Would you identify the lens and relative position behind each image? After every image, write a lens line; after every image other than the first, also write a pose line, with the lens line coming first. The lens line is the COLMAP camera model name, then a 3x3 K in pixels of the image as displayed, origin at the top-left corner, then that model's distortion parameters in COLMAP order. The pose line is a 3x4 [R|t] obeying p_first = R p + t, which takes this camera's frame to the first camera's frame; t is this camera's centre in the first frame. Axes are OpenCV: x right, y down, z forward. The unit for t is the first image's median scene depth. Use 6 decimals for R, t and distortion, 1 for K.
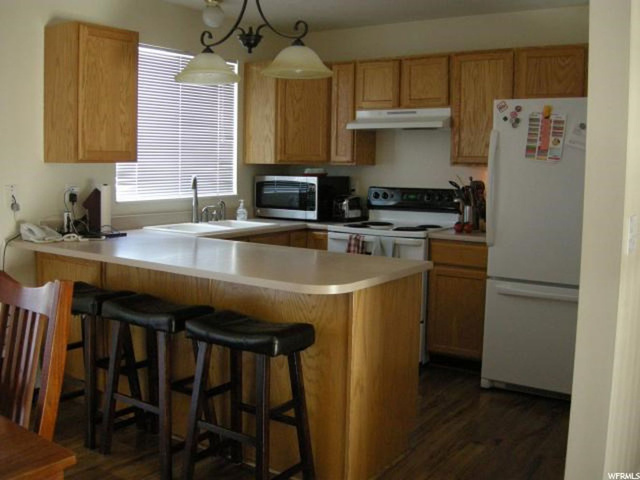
lens RADIAL K [[687.0, 0, 320.0], [0, 687.0, 240.0], [0, 0, 1]] dist [-0.155868, 0.027225]
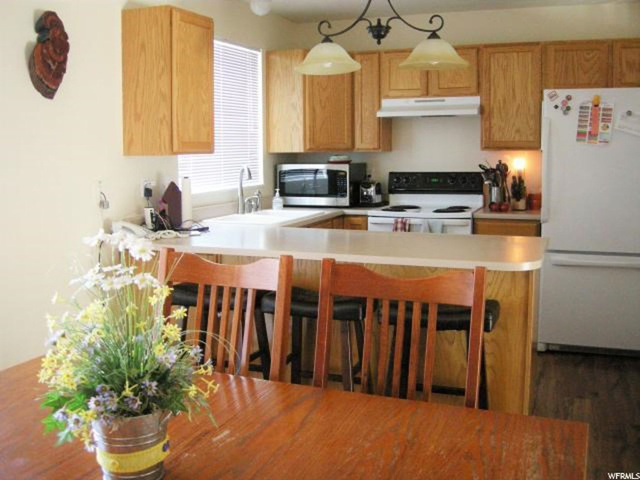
lens RADIAL K [[687.0, 0, 320.0], [0, 687.0, 240.0], [0, 0, 1]] dist [-0.155868, 0.027225]
pose [[0.973654, -0.053666, 0.221624, -0.307278], [0.049436, 0.998474, 0.024594, -0.006636], [-0.222606, -0.012990, 0.974822, 0.011996]]
